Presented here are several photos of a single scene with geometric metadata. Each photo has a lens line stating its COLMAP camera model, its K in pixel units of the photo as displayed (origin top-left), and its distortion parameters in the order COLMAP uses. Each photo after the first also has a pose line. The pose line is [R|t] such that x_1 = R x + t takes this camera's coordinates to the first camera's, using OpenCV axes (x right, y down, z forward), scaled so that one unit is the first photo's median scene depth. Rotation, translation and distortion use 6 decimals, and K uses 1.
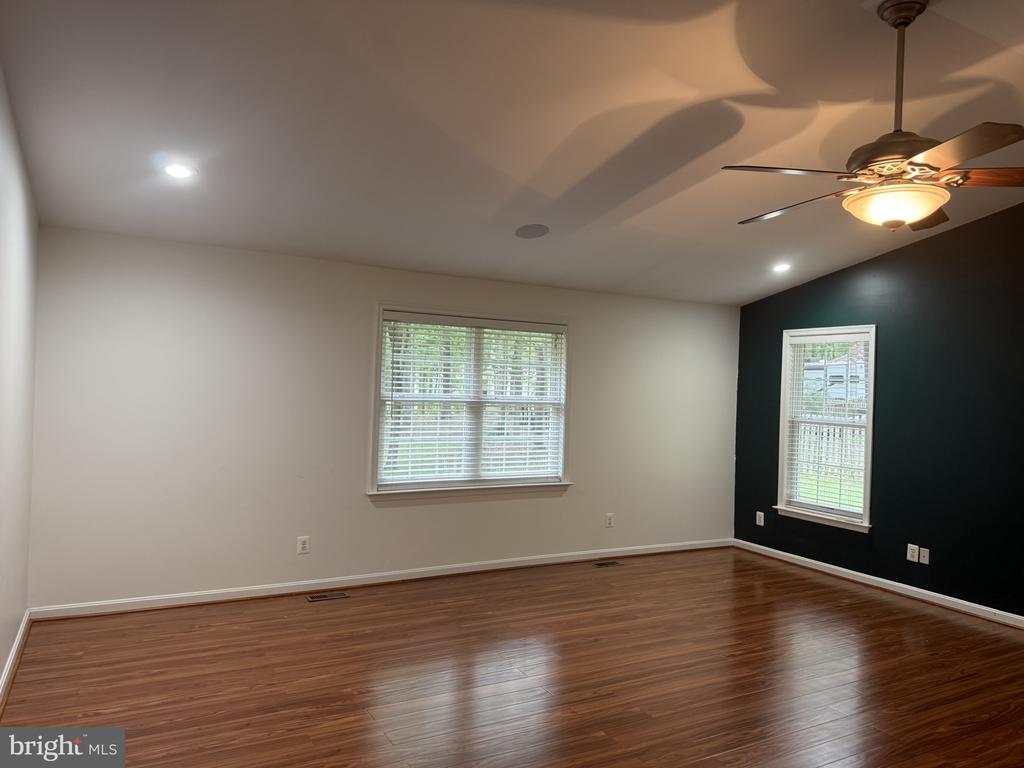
lens RADIAL K [[732.6, 0, 512.0], [0, 732.6, 384.0], [0, 0, 1]] dist [0.002628, -0.008557]
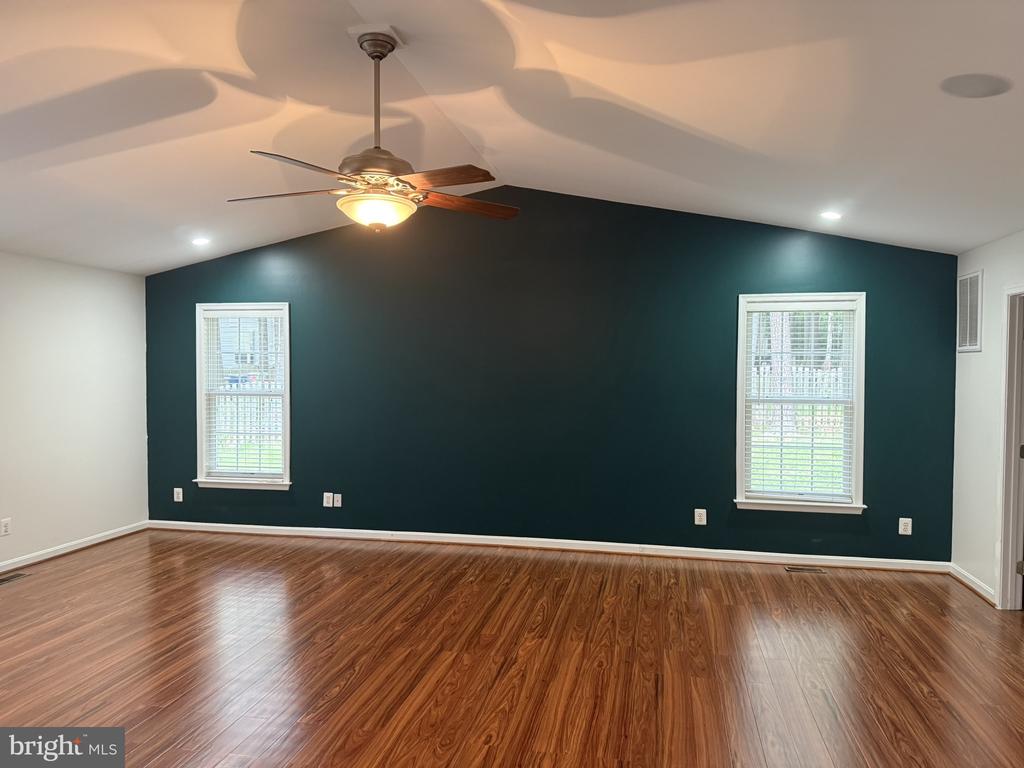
lens RADIAL K [[731.4, 0, 512.0], [0, 731.4, 384.0], [0, 0, 1]] dist [0.080057, -0.008057]
pose [[0.657869, -0.047441, 0.751637, -0.141349], [0.019204, 0.998746, 0.046230, -0.003200], [-0.752888, -0.015979, 0.657955, 0.008741]]
